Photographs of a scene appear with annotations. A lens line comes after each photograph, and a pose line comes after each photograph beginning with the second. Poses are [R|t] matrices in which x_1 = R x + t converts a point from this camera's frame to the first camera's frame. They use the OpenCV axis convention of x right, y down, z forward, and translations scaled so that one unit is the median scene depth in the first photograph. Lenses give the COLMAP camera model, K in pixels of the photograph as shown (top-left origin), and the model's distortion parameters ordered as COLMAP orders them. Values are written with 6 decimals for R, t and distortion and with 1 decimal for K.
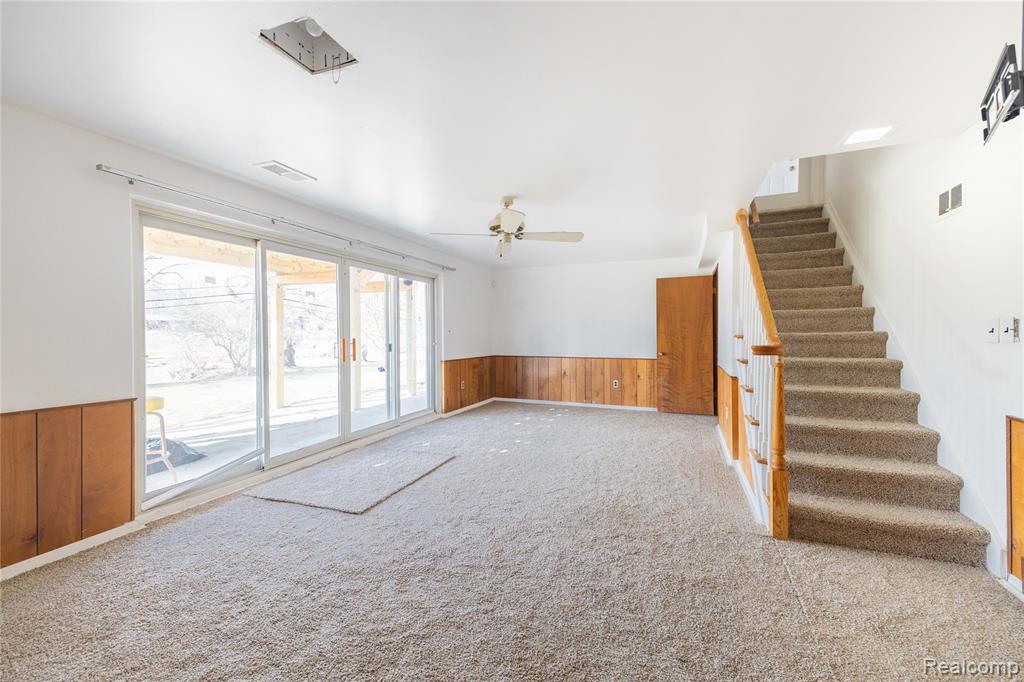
lens RADIAL K [[421.5, 0, 513.0], [0, 421.5, 336.6], [0, 0, 1]] dist [0.056482, -0.020284]
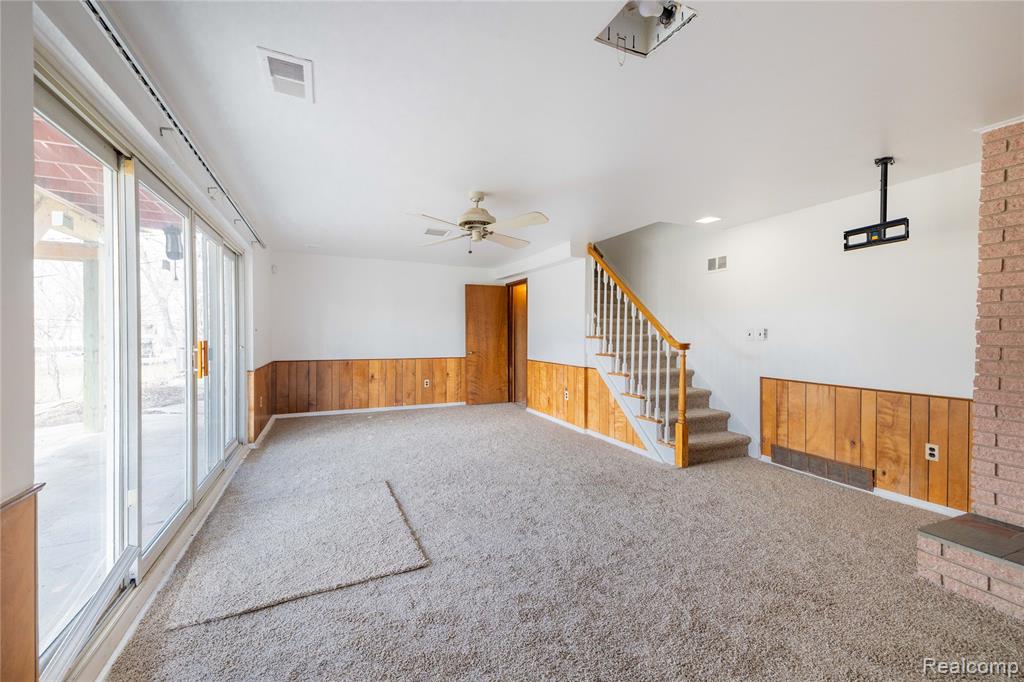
lens RADIAL K [[421.5, 0, 513.0], [0, 421.5, 336.6], [0, 0, 1]] dist [0.056482, -0.020284]
pose [[0.687470, 0.000086, 0.726213, -0.392705], [-0.000873, 0.999999, 0.000708, -0.001743], [-0.726212, -0.001121, 0.687470, 0.168477]]
